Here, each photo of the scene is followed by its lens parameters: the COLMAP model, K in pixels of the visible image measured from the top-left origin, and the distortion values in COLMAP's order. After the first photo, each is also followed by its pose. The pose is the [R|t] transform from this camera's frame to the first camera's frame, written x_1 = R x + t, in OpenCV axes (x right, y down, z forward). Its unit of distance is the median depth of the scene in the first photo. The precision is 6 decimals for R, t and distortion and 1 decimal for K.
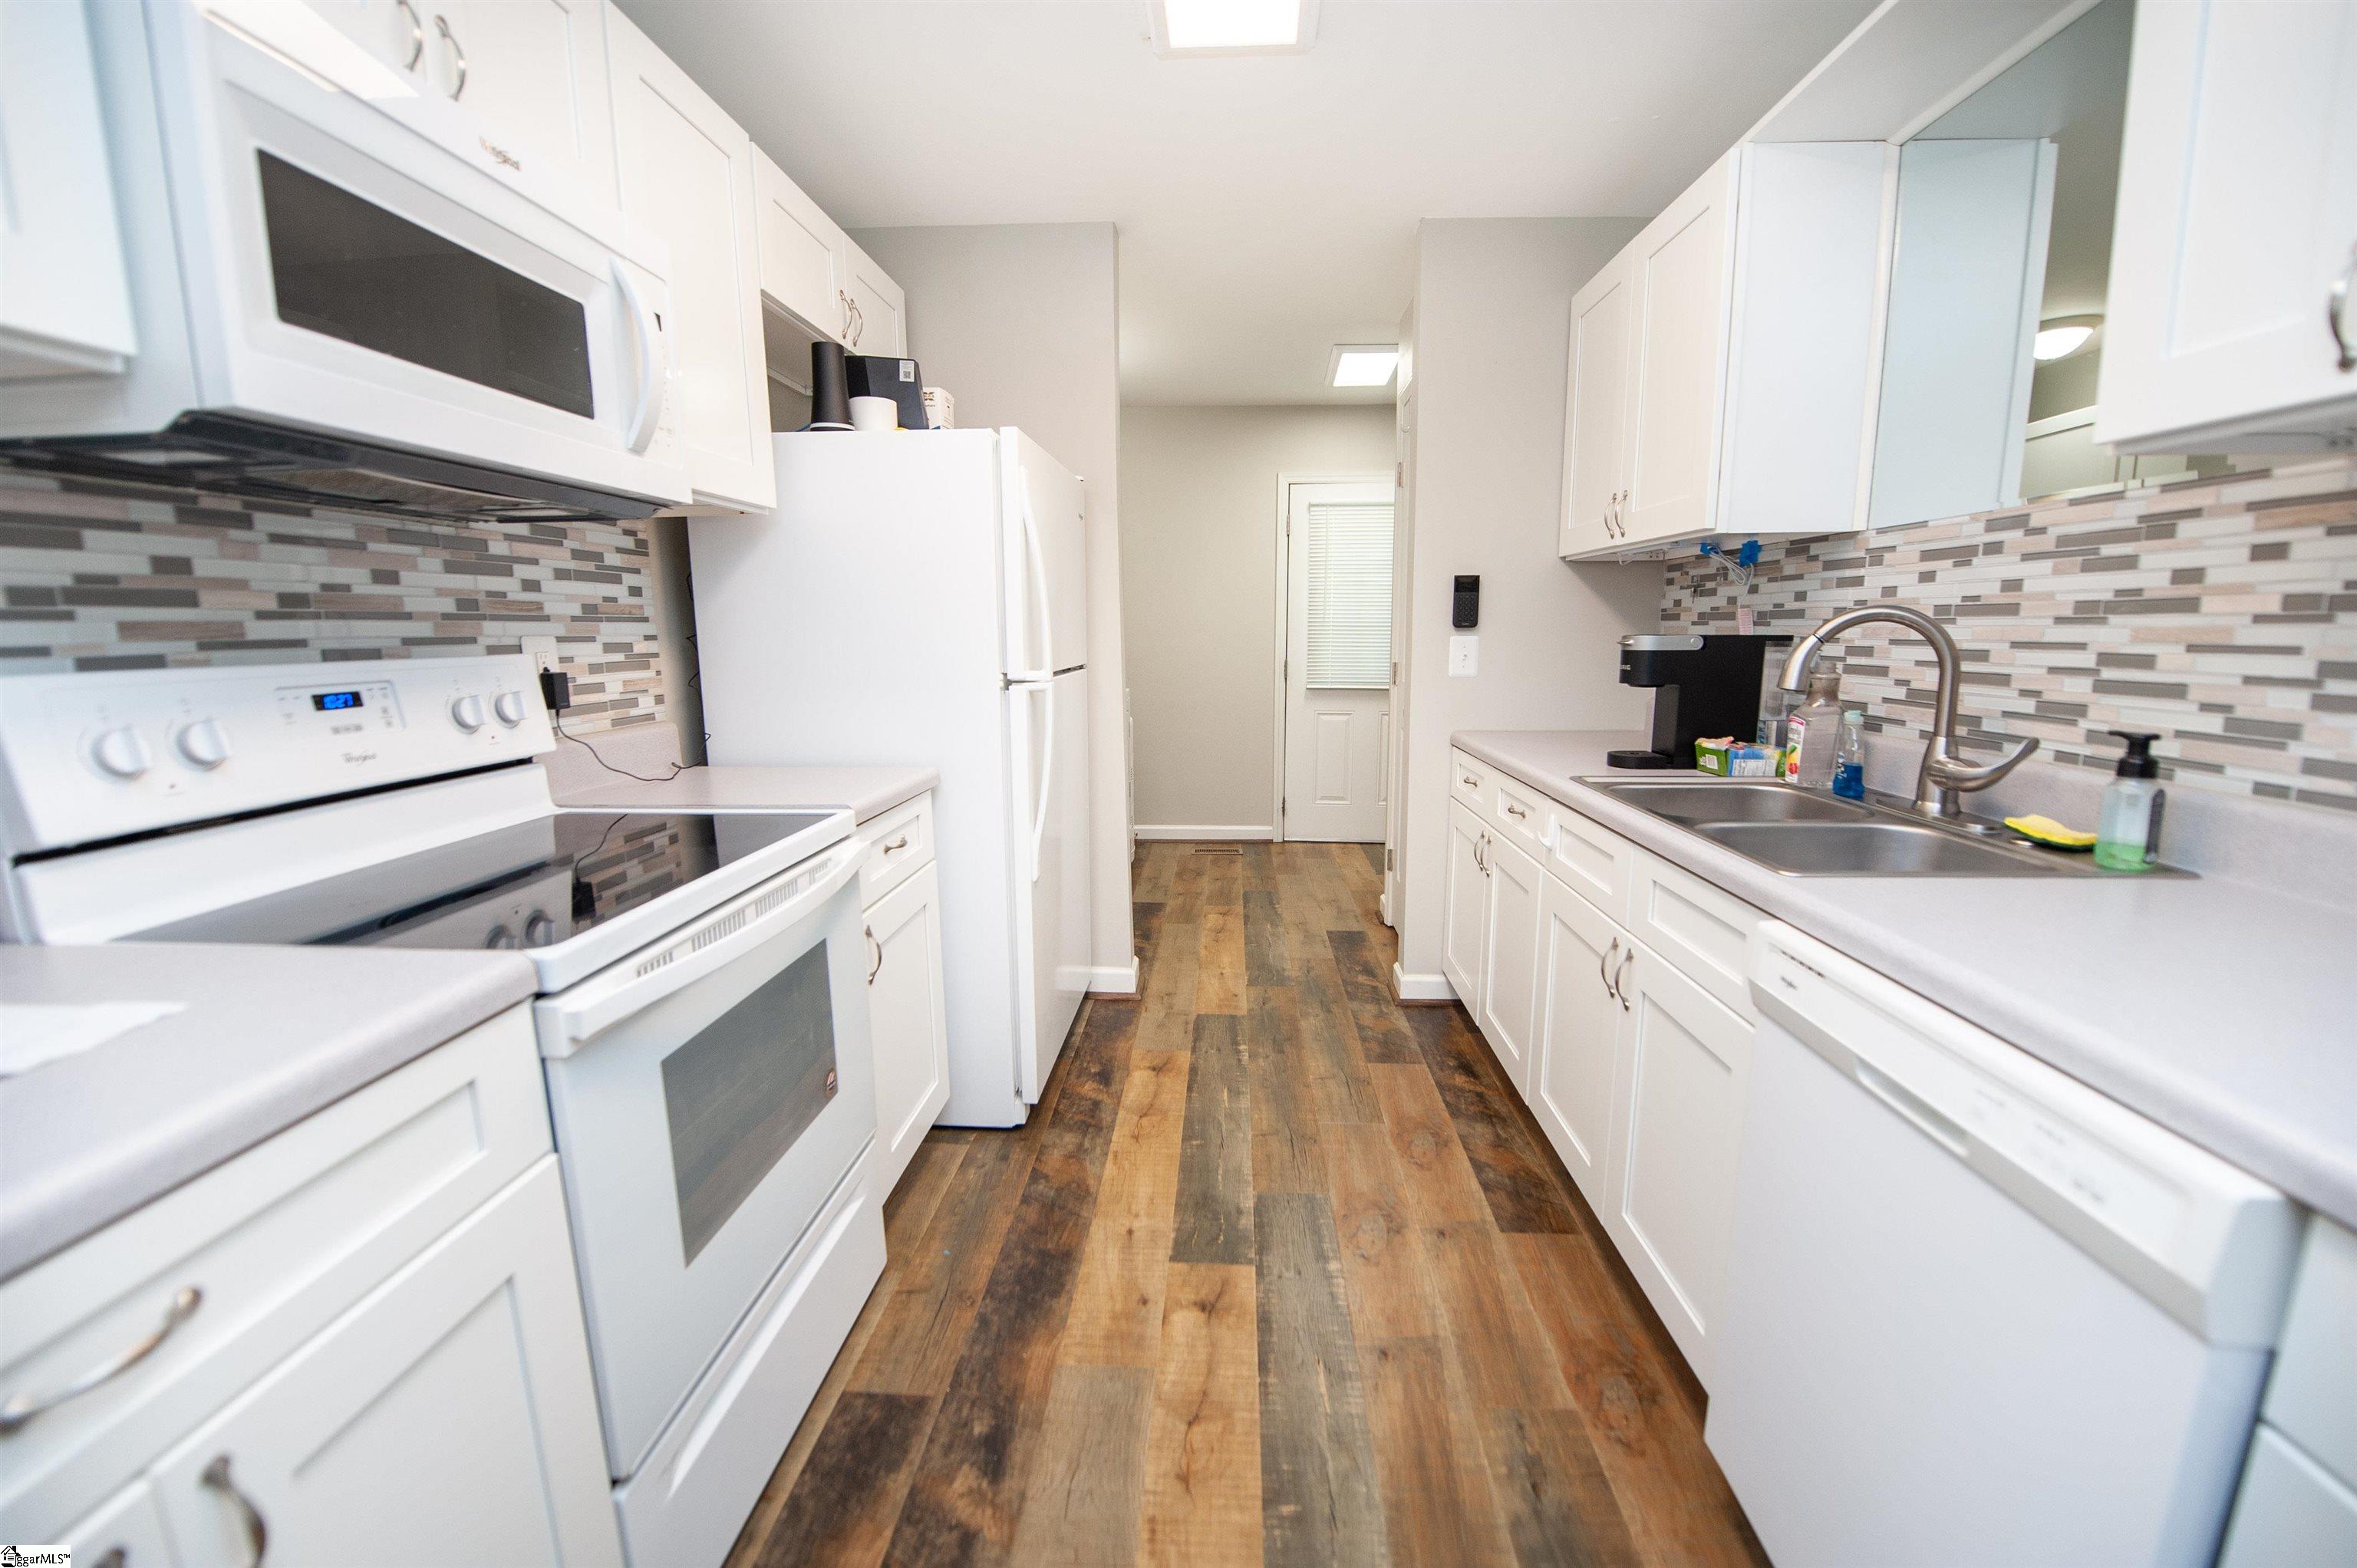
lens RADIAL K [[952.7, 0, 1203.0], [0, 952.7, 797.5], [0, 0, 1]] dist [-0.021238, -0.001185]
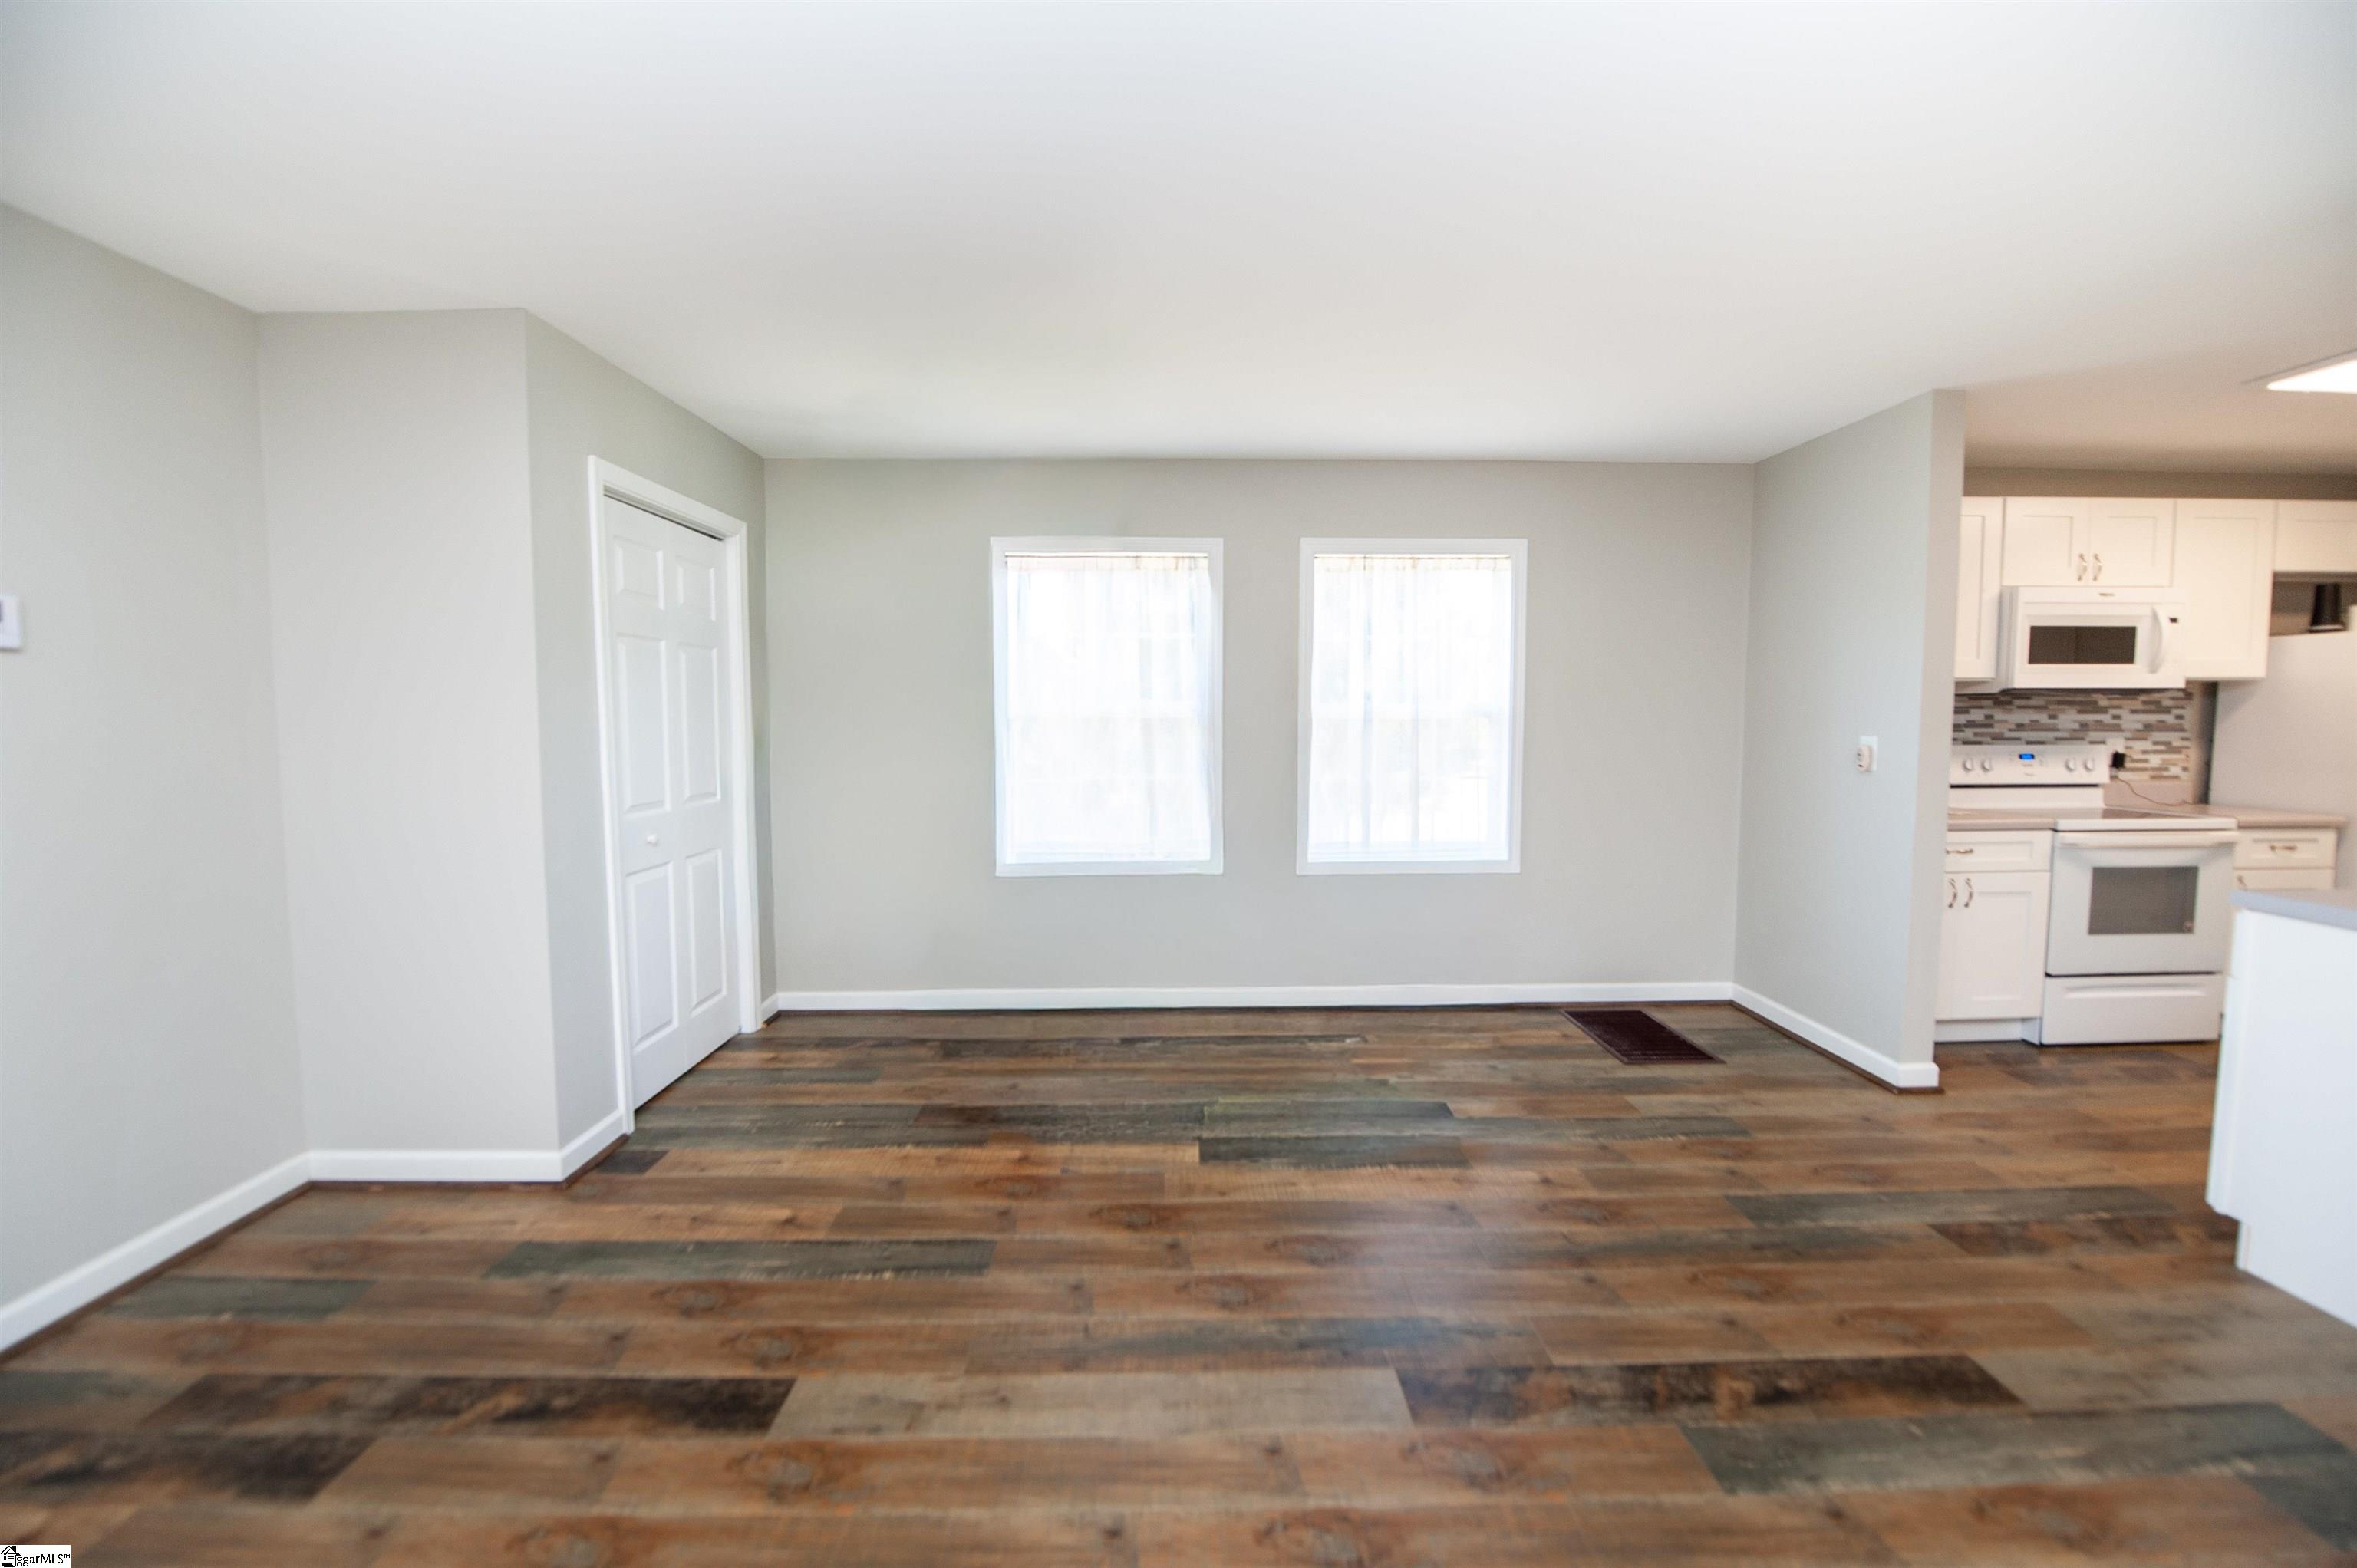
lens RADIAL K [[952.7, 0, 1194.1], [0, 952.7, 785.0], [0, 0, 1]] dist [-0.021238, -0.001185]
pose [[0.071662, 0.075844, -0.994541, 1.606498], [-0.172200, 0.983073, 0.062562, 0.219015], [0.982452, 0.166777, 0.083510, -1.597771]]
